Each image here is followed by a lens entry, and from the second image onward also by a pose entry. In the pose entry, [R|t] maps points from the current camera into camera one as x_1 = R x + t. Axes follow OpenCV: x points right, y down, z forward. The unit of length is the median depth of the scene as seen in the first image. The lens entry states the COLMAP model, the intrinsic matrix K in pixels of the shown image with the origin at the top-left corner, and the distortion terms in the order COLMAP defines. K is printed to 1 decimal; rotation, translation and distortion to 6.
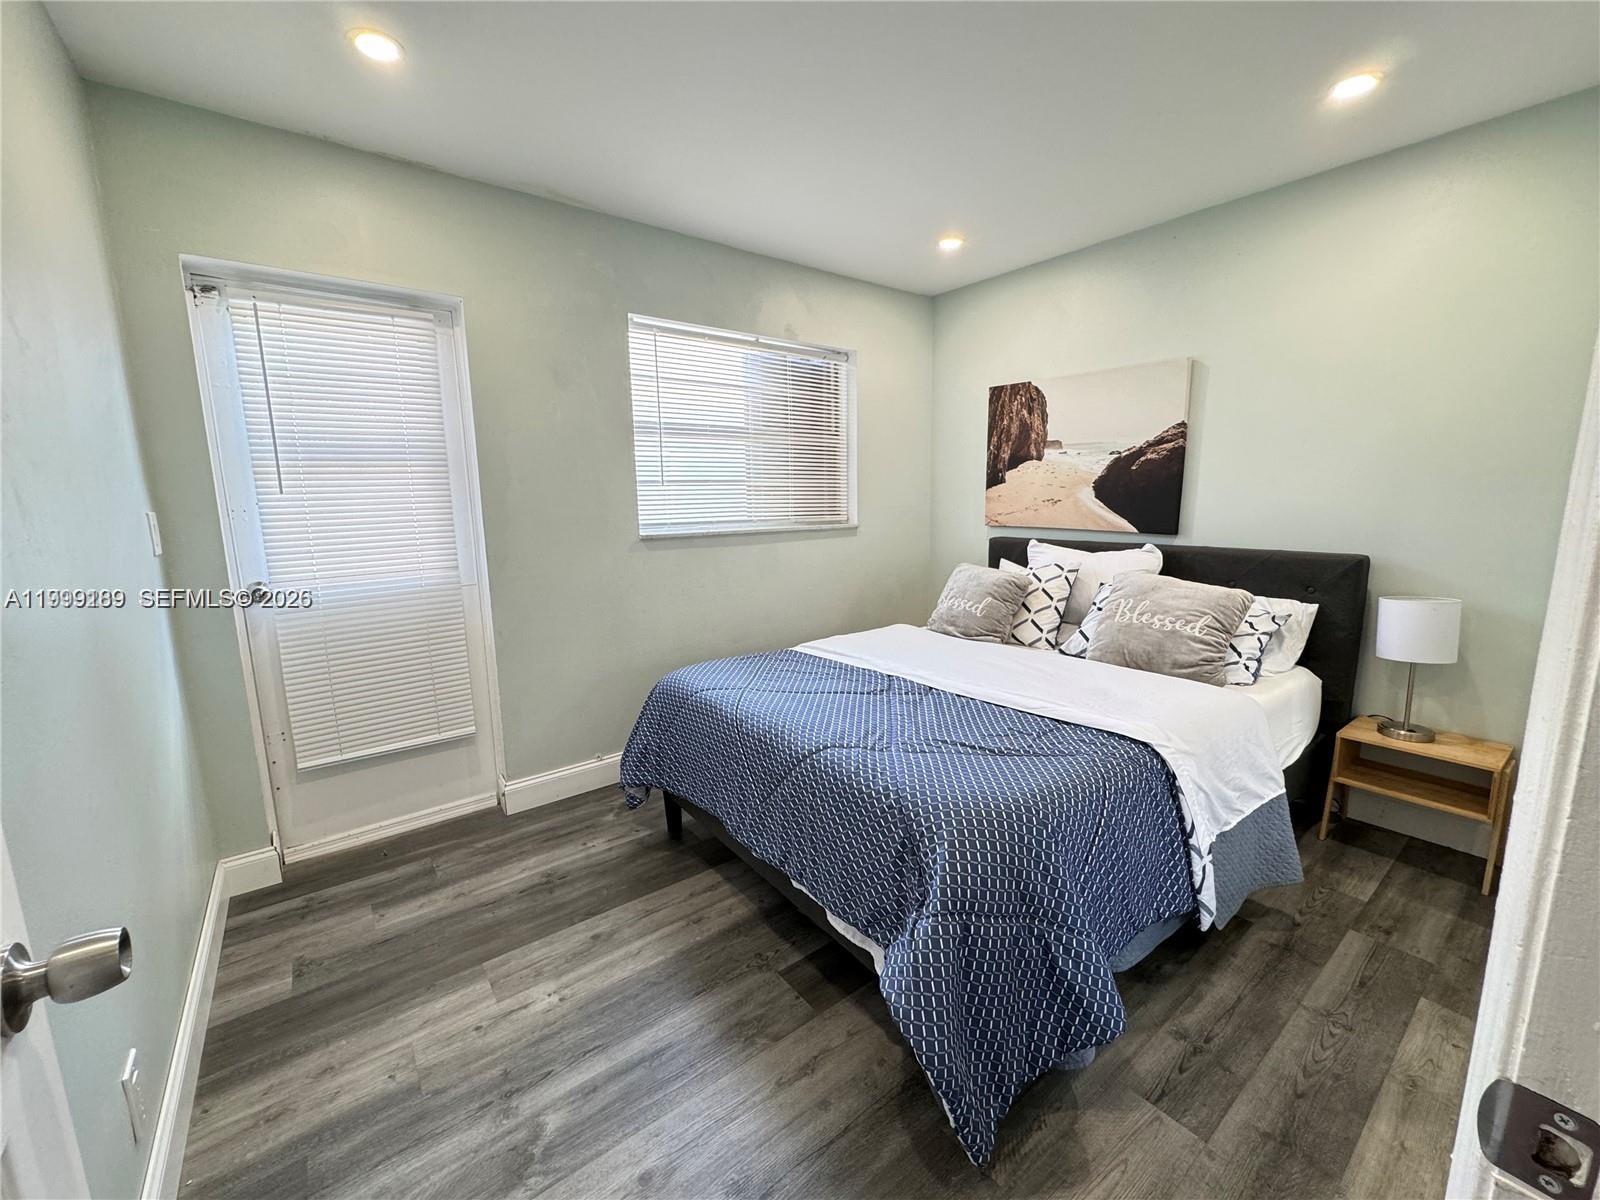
lens RADIAL K [[641.2, 0, 802.7], [0, 641.2, 598.0], [0, 0, 1]] dist [-0.002501, -0.000179]
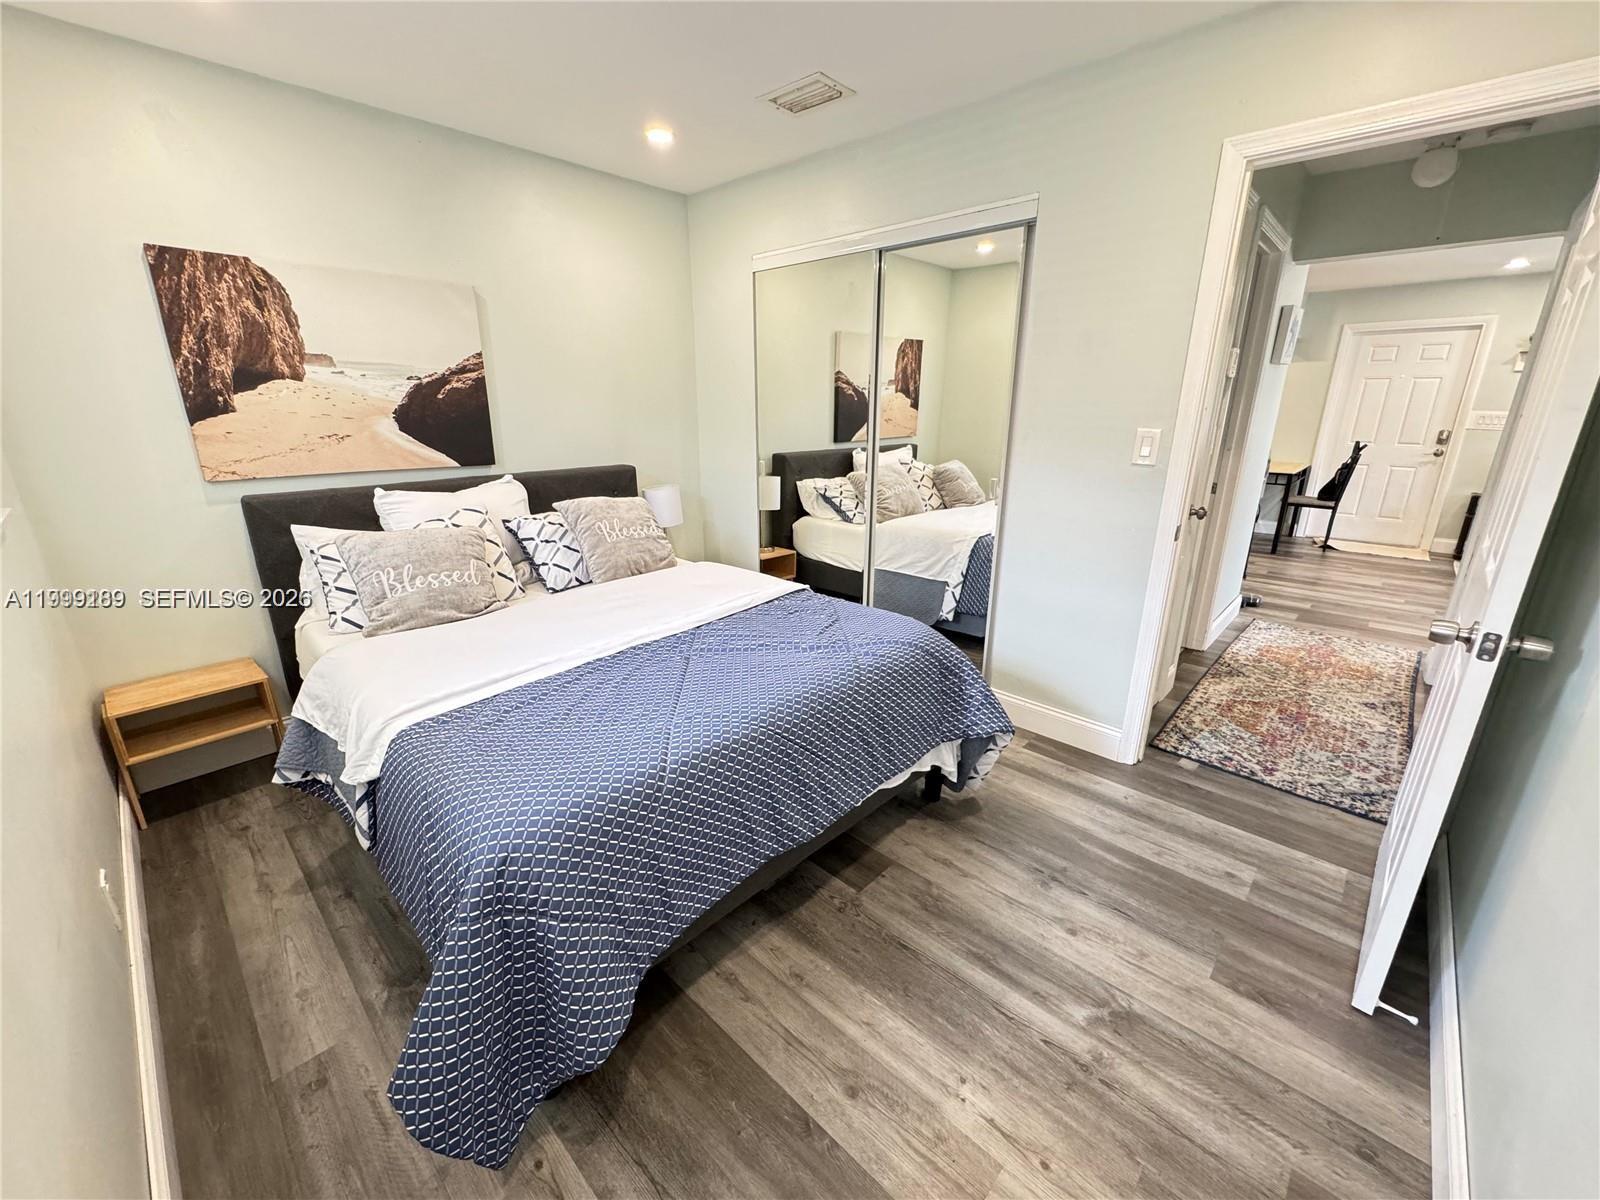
lens RADIAL K [[641.2, 0, 801.7], [0, 641.2, 598.6], [0, 0, 1]] dist [-0.002501, -0.000179]
pose [[-0.162448, -0.277242, 0.946967, -0.525634], [0.162794, 0.939033, 0.302846, -0.124282], [-0.973195, 0.203357, -0.107411, 0.649793]]
